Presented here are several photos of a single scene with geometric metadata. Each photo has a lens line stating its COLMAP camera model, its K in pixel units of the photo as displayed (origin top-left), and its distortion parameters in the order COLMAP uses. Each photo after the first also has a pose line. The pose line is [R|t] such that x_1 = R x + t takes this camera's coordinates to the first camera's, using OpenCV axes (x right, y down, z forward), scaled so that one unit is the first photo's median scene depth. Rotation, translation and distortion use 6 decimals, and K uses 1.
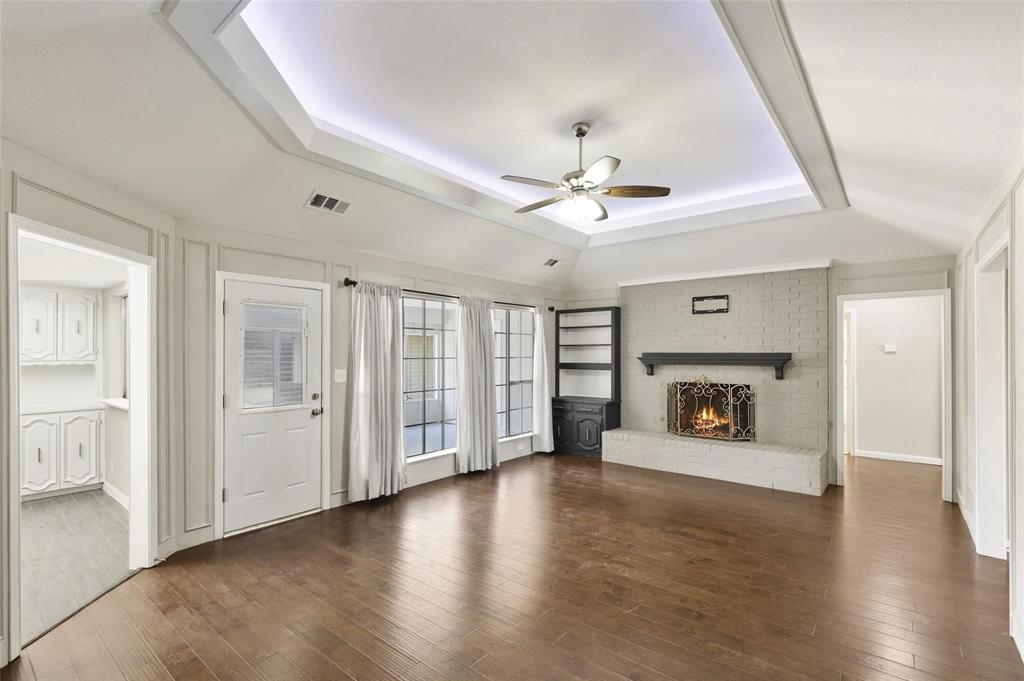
lens RADIAL K [[466.0, 0, 507.8], [0, 466.0, 351.1], [0, 0, 1]] dist [0.001984, 0.000004]
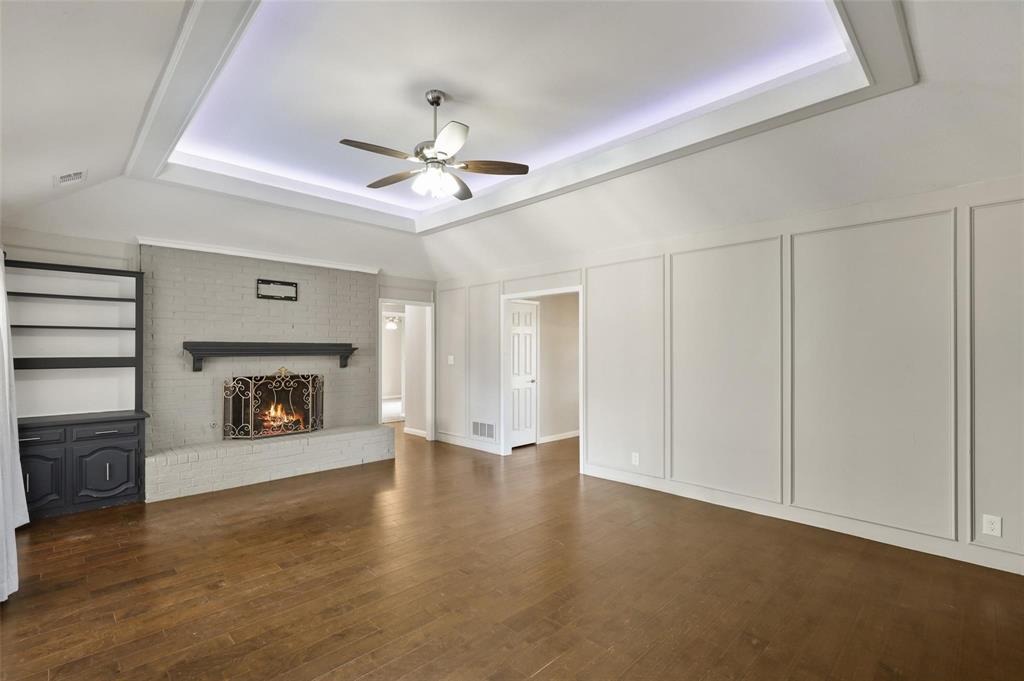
lens RADIAL K [[466.0, 0, 507.8], [0, 466.0, 351.1], [0, 0, 1]] dist [0.001984, 0.000004]
pose [[0.109873, 0.003730, 0.993939, -0.431643], [-0.000026, 0.999993, -0.003749, 0.023838], [-0.993946, 0.000386, 0.109873, 0.451082]]
